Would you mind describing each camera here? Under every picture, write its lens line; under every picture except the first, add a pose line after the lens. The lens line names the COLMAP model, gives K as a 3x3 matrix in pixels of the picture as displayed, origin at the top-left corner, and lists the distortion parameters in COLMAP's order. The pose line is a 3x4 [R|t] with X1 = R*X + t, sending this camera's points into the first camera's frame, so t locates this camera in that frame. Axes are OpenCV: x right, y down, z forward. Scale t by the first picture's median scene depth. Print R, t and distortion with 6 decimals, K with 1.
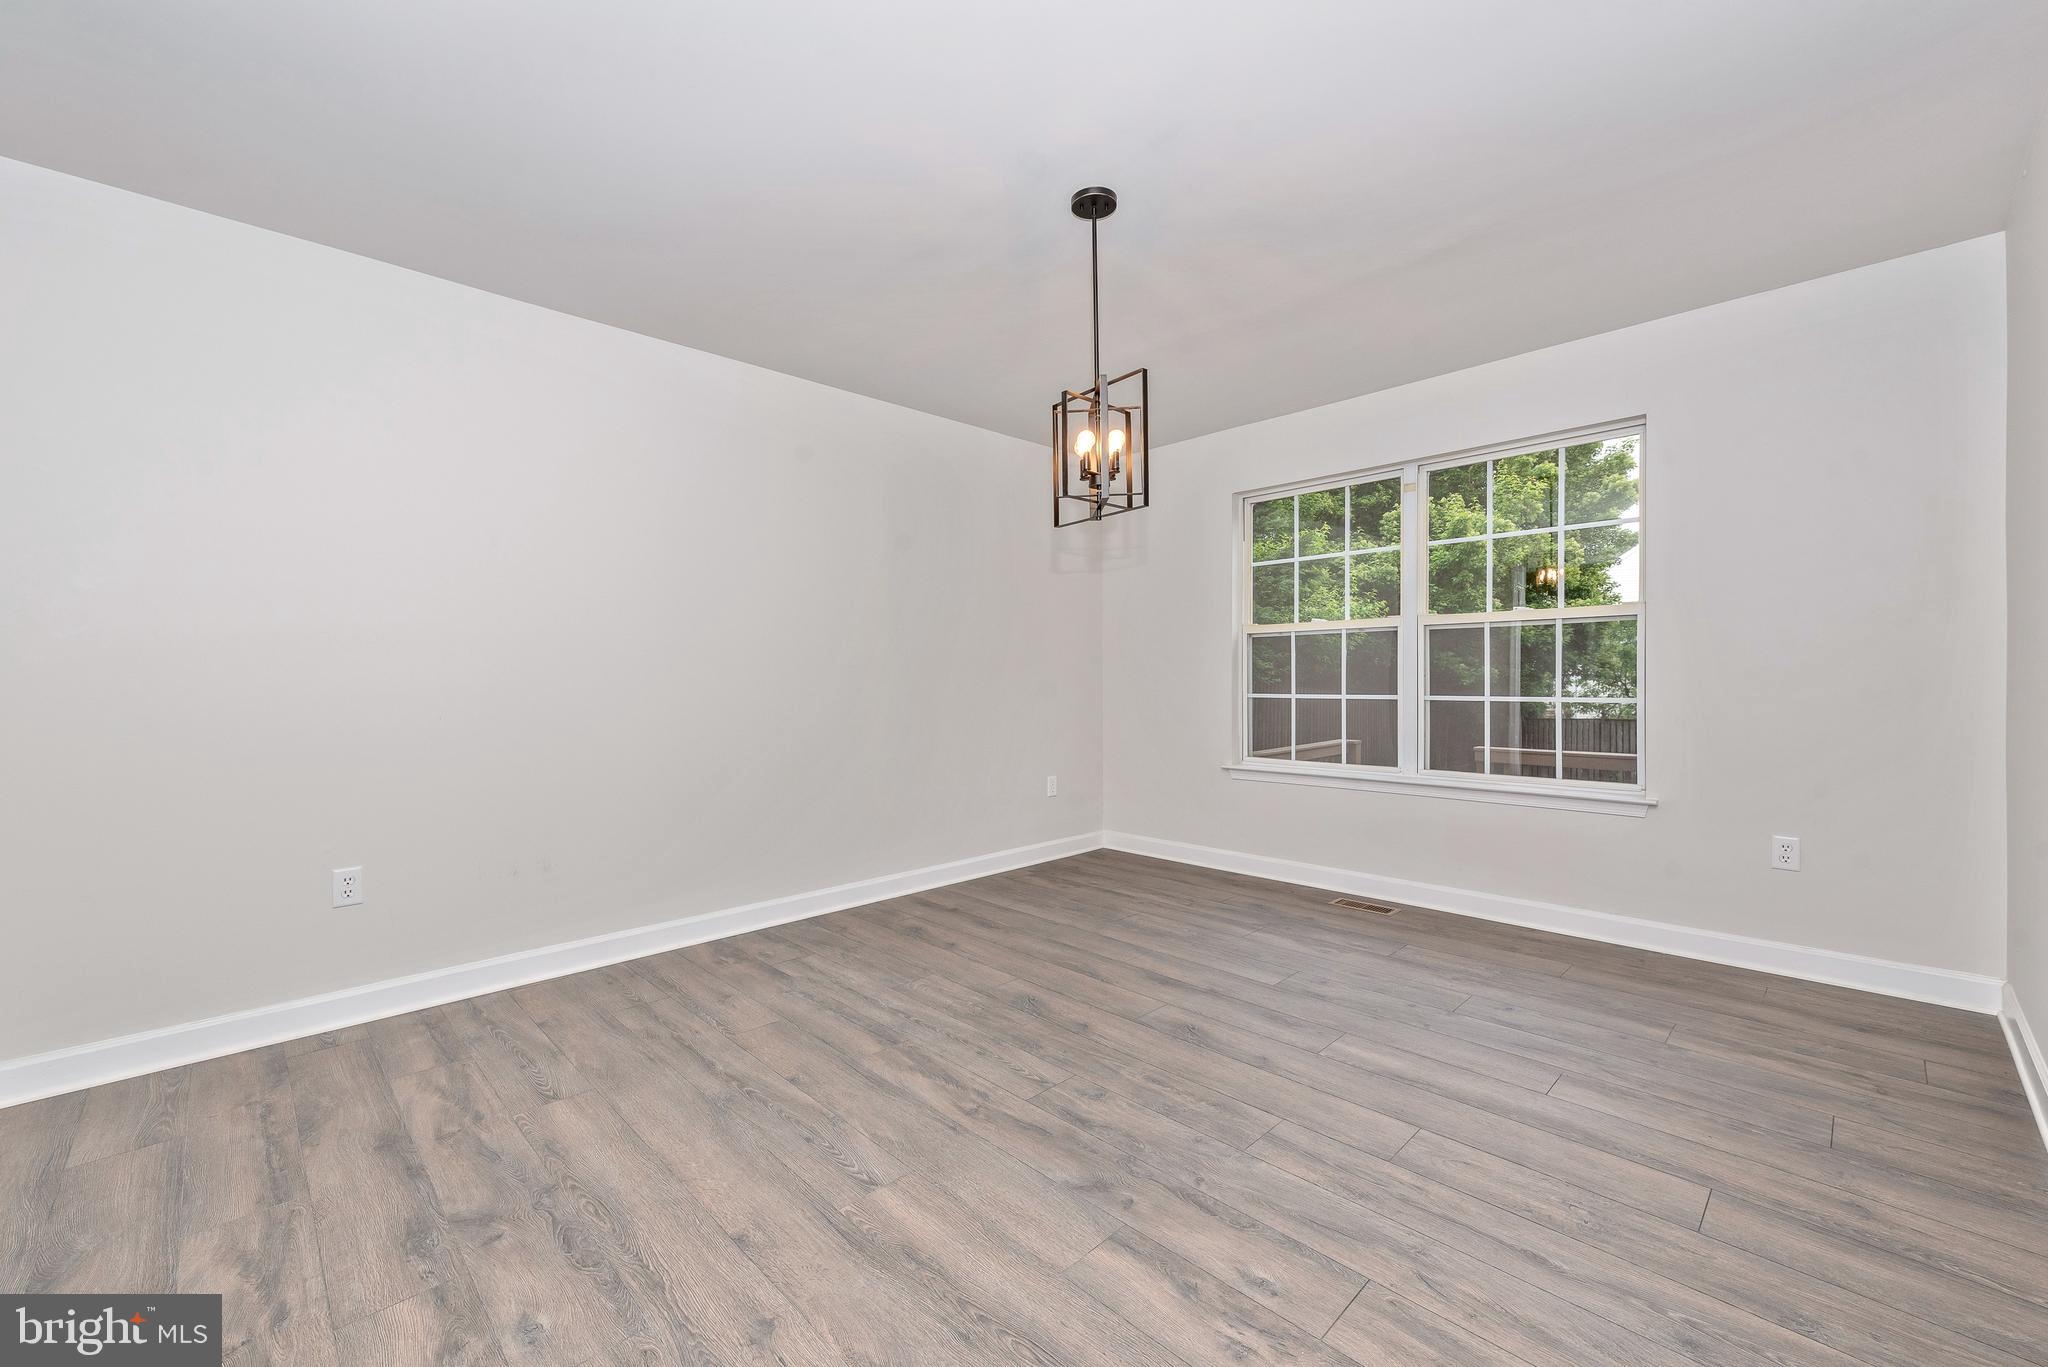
lens RADIAL K [[823.7, 0, 1024.0], [0, 823.7, 683.5], [0, 0, 1]] dist [0.006220, -0.000415]
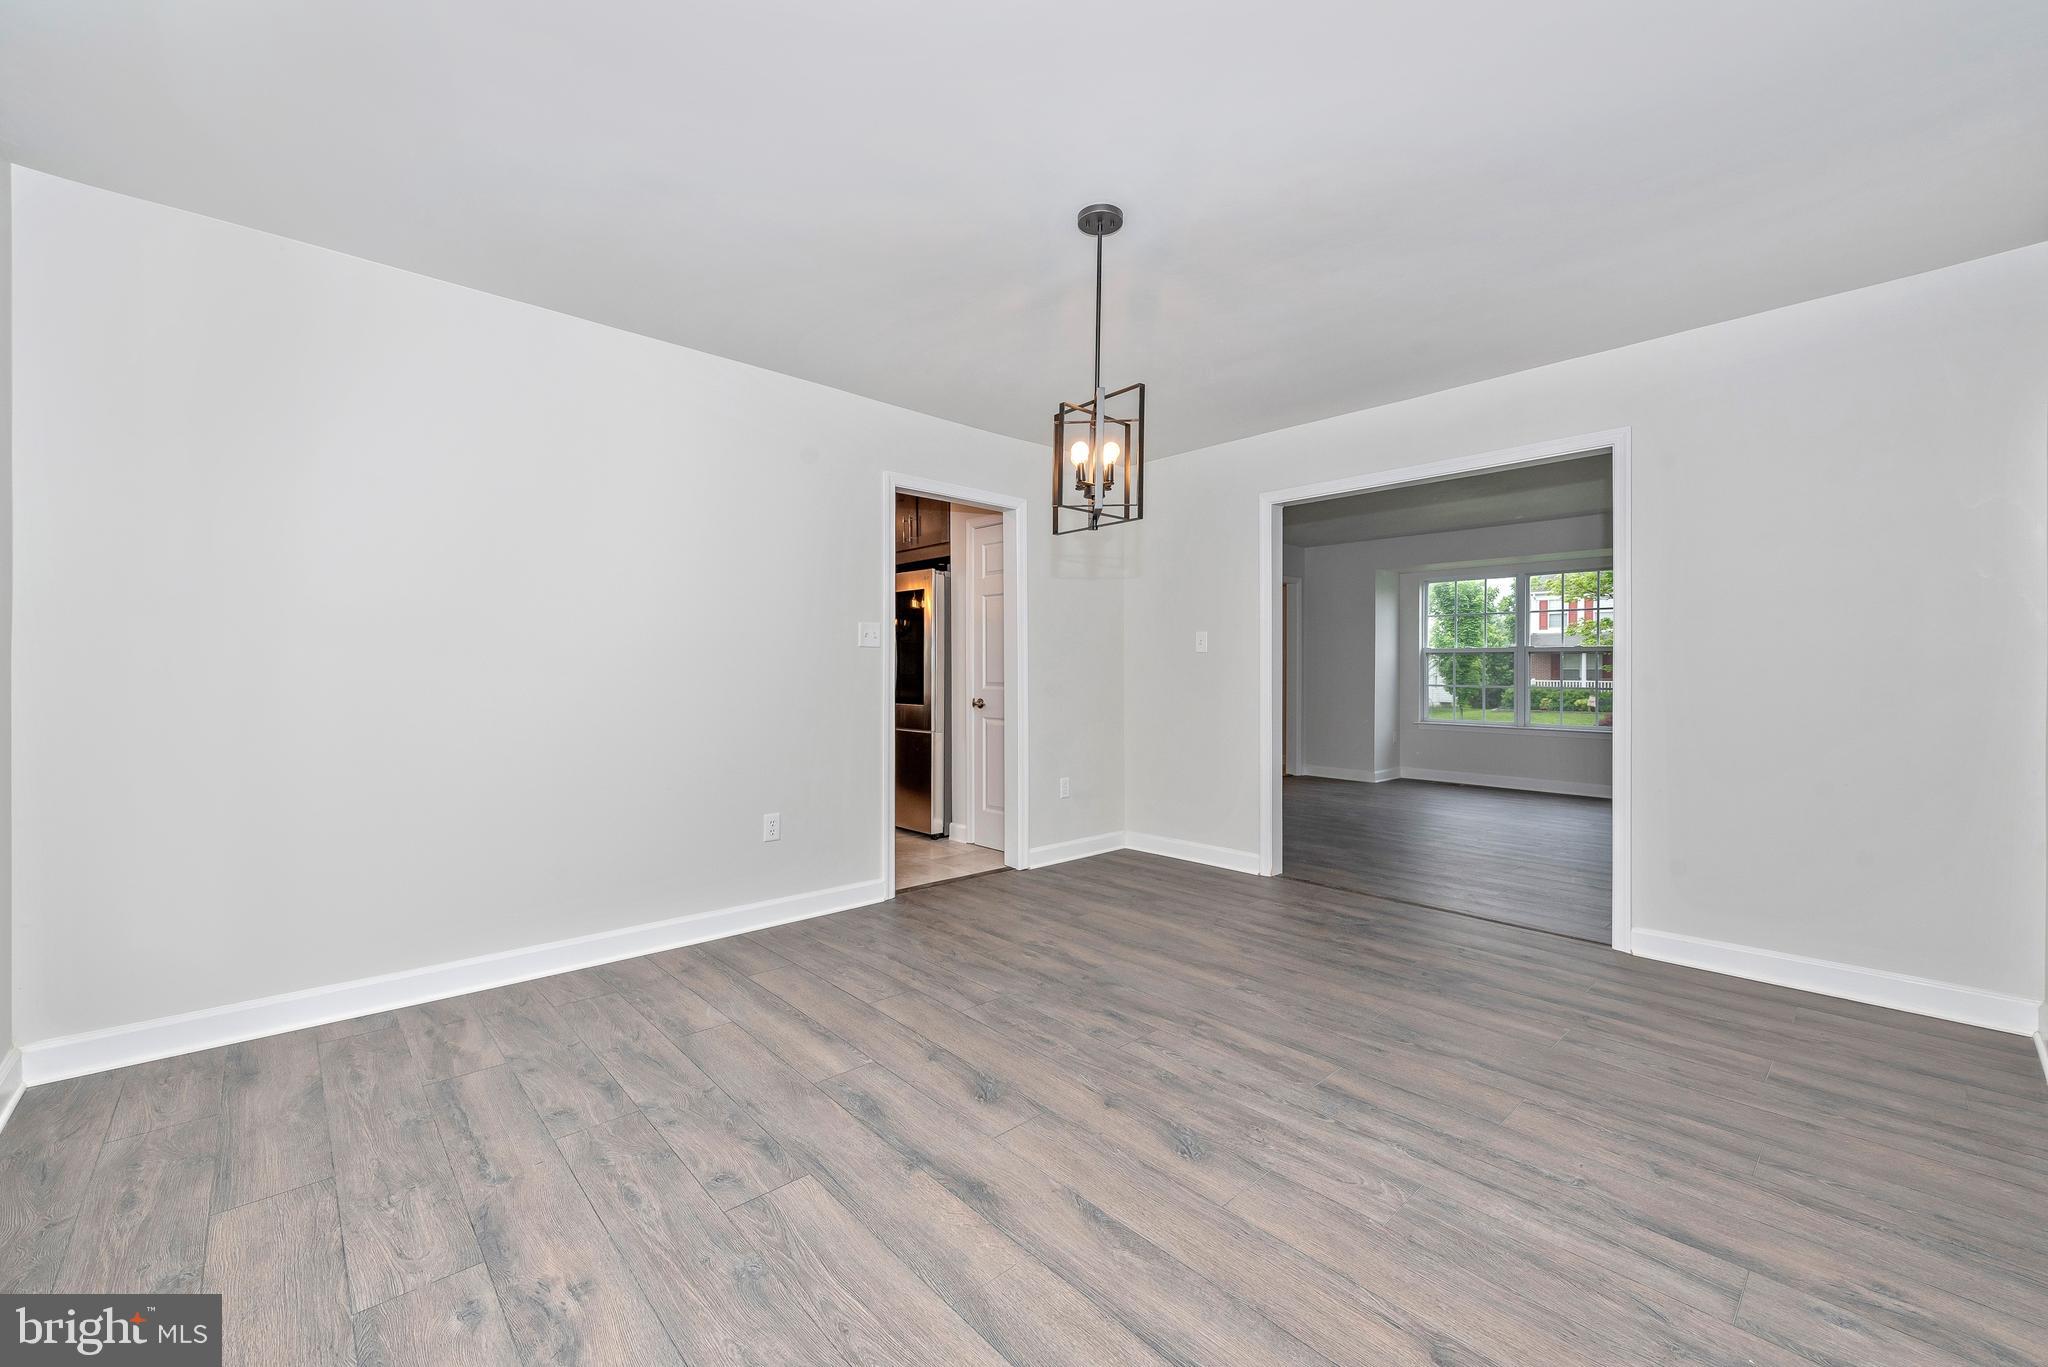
lens RADIAL K [[820.1, 0, 1031.1], [0, 820.1, 656.6], [0, 0, 1]] dist [0.005062, 0.000259]
pose [[-0.999639, 0.005235, 0.026345, 0.140650], [0.005040, 0.999960, -0.007444, -0.030144], [-0.026383, -0.007309, -0.999625, 2.018259]]
